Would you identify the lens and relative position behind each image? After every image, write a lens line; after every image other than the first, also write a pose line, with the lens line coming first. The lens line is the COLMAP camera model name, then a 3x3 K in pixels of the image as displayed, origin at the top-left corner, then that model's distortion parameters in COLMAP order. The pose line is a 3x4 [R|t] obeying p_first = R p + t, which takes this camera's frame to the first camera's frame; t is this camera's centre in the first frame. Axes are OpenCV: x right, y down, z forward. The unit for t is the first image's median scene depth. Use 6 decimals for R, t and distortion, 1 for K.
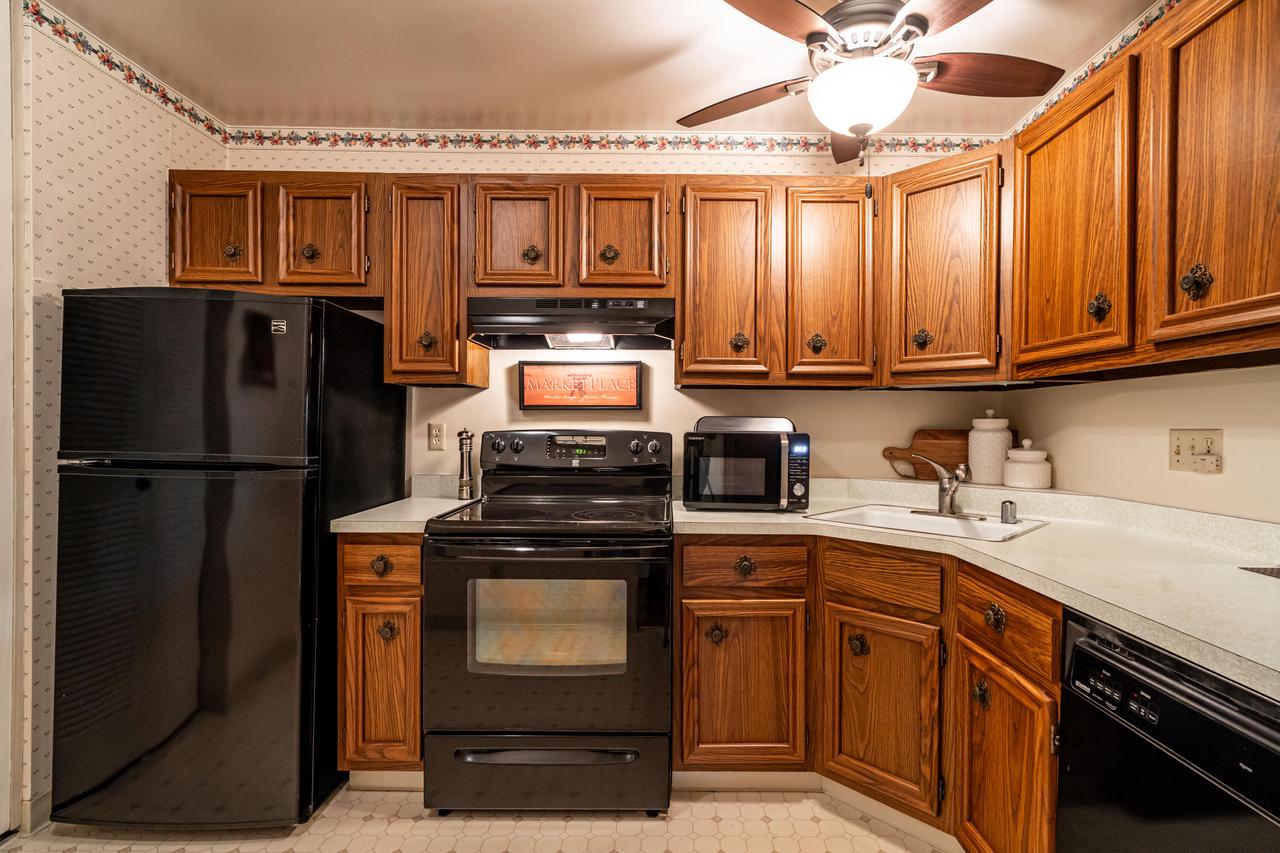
lens RADIAL K [[608.2, 0, 644.2], [0, 608.2, 429.2], [0, 0, 1]] dist [-0.000499, 0.000706]
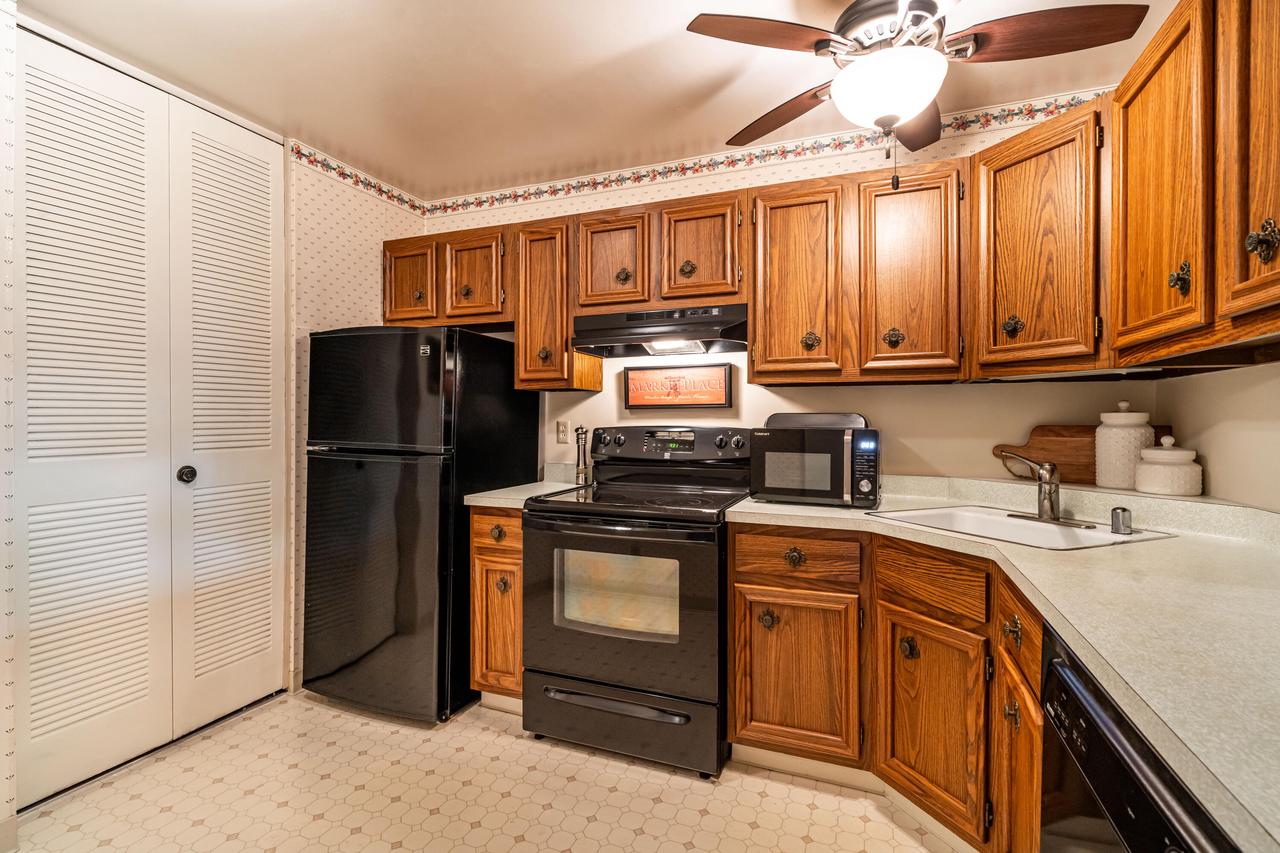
lens RADIAL K [[567.2, 0, 623.7], [0, 567.2, 421.3], [0, 0, 1]] dist [0.000155, 0.000510]
pose [[0.929212, -0.004692, -0.369517, 0.238638], [0.001253, 0.999954, -0.009548, 0.002114], [0.369544, 0.008409, 0.929175, -0.008965]]
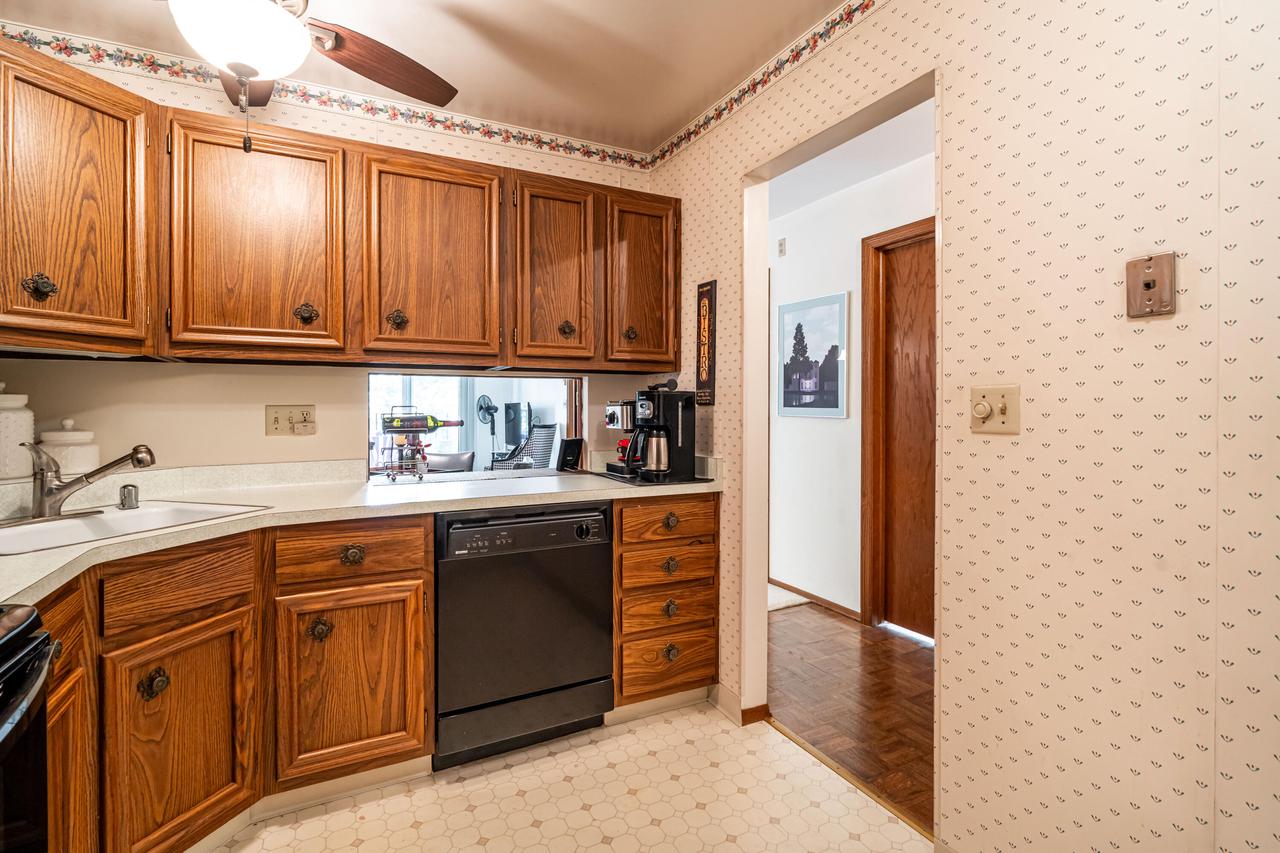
lens RADIAL K [[600.5, 0, 634.2], [0, 600.5, 406.2], [0, 0, 1]] dist [-0.000598, -0.000152]
pose [[-0.457046, -0.009193, 0.889396, -0.553953], [0.003247, 0.999923, 0.012004, -0.009047], [-0.889437, 0.008374, -0.456981, 0.721020]]
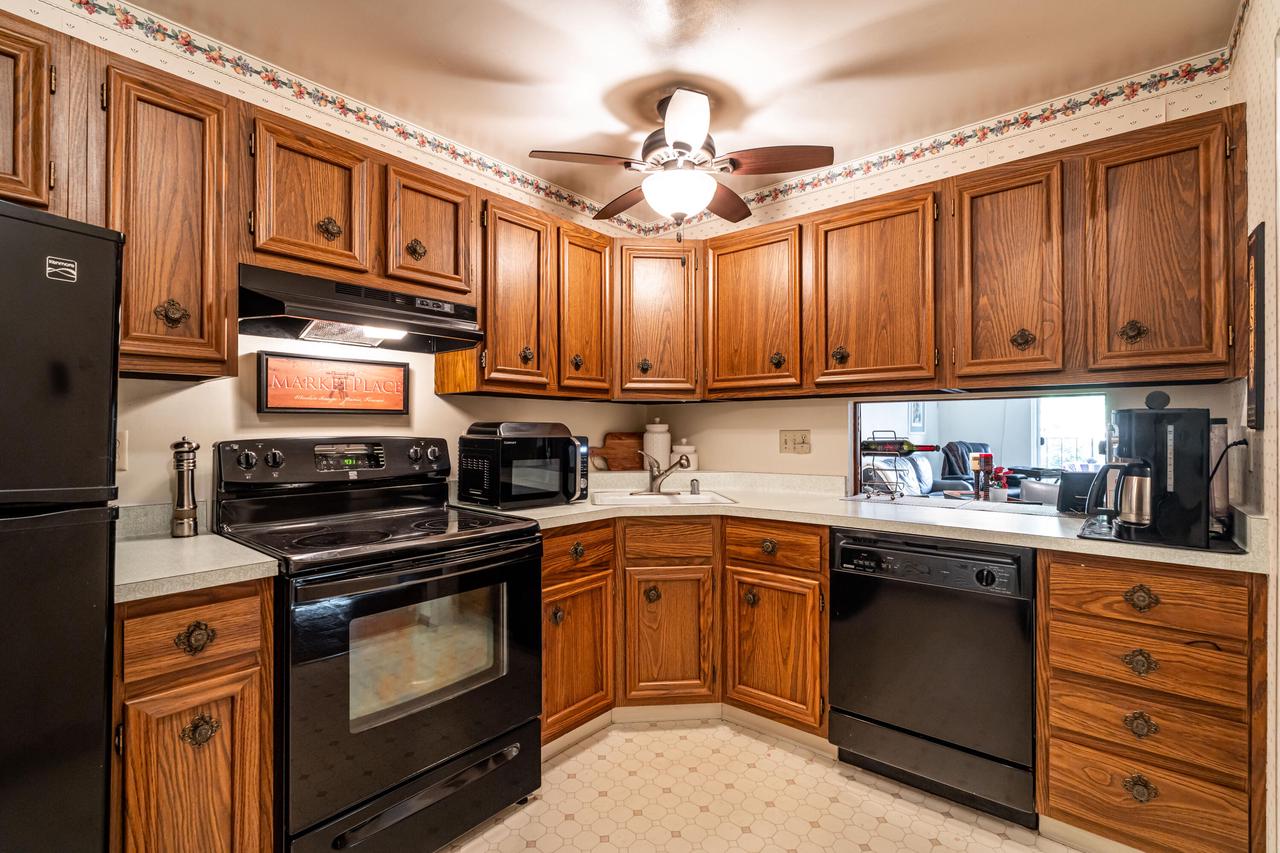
lens RADIAL K [[586.2, 0, 640.0], [0, 586.2, 426.5], [0, 0, 1]] dist [0.000698, 0.000348]
pose [[0.642374, -0.003156, 0.766385, -0.583162], [0.011565, 0.999918, -0.005576, -0.005239], [-0.766304, 0.012445, 0.642357, 0.173046]]
